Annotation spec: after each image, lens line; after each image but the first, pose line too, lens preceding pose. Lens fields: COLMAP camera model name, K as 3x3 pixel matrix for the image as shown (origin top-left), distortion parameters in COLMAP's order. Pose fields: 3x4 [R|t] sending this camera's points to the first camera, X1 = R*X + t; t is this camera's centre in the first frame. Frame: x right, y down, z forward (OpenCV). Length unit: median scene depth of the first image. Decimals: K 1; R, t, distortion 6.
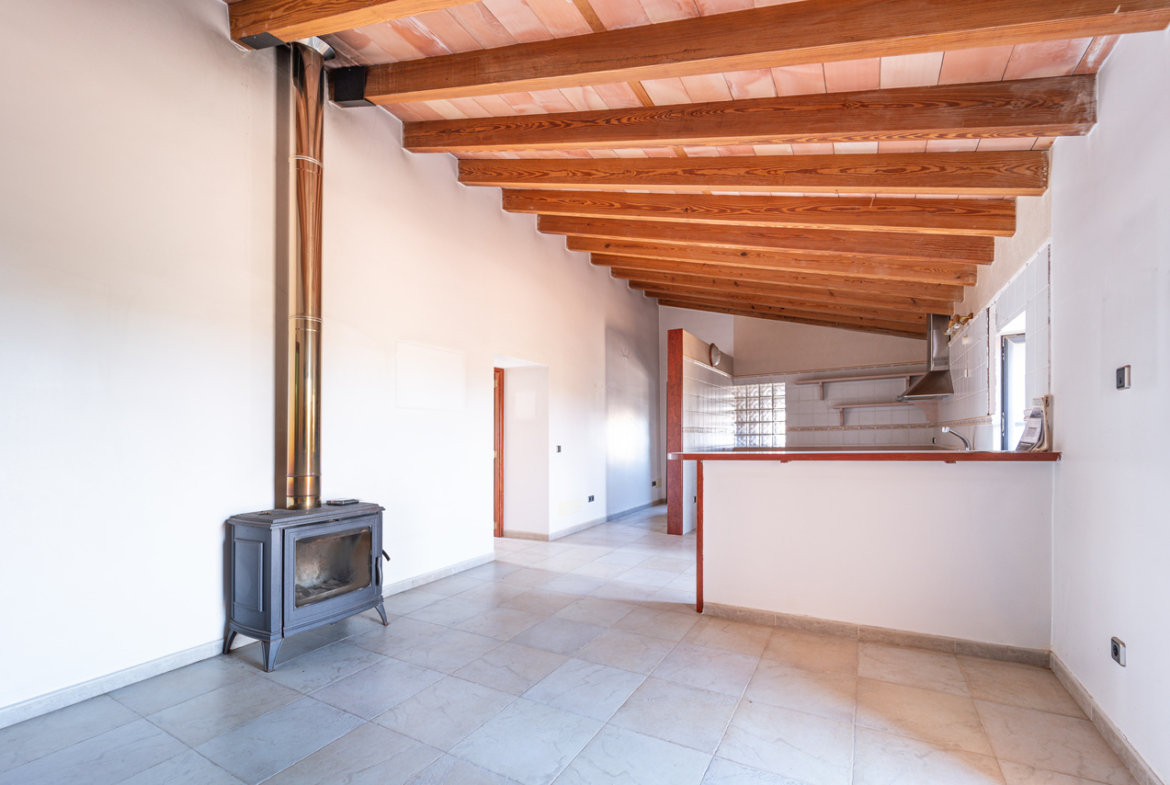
lens RADIAL K [[482.0, 0, 590.1], [0, 482.0, 419.4], [0, 0, 1]] dist [0.000503, -0.000264]
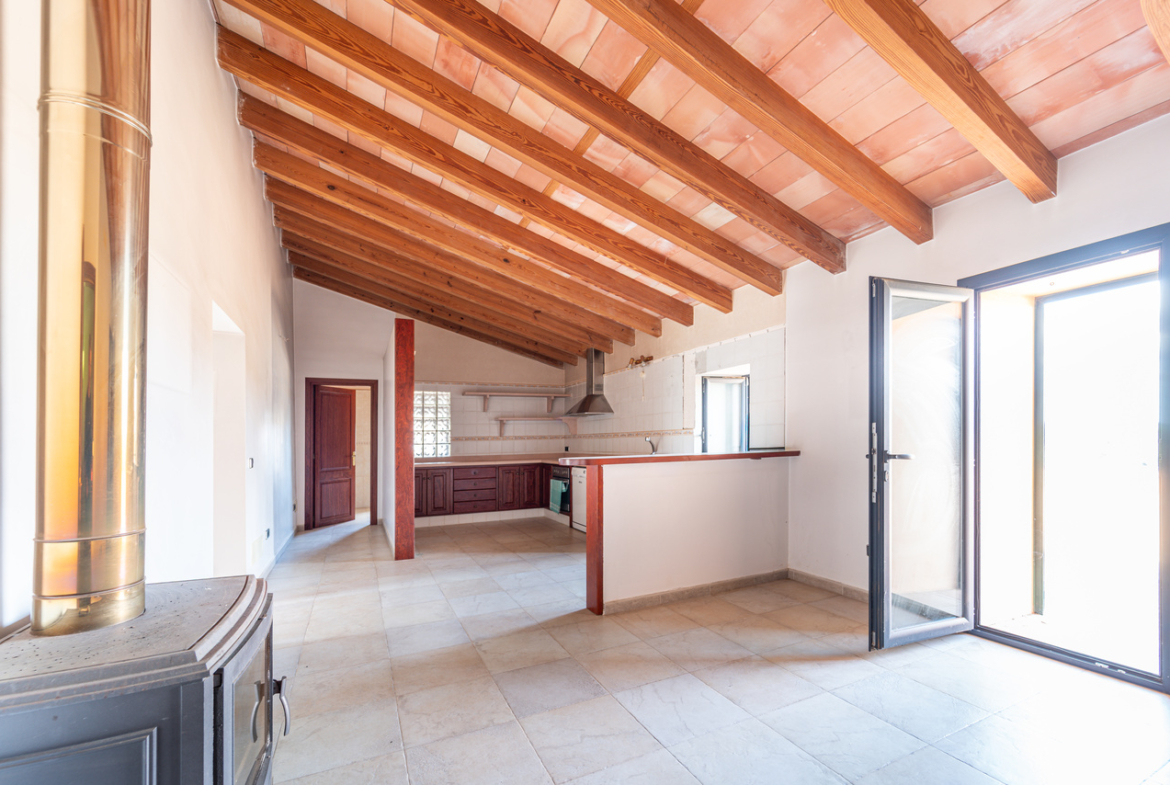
lens RADIAL K [[492.3, 0, 578.9], [0, 492.3, 437.2], [0, 0, 1]] dist [0.000791, -0.000093]
pose [[0.577223, 0.015643, 0.816437, -0.522922], [-0.023952, 0.999711, -0.002220, 0.024328], [-0.816235, -0.018274, 0.577431, 0.357860]]
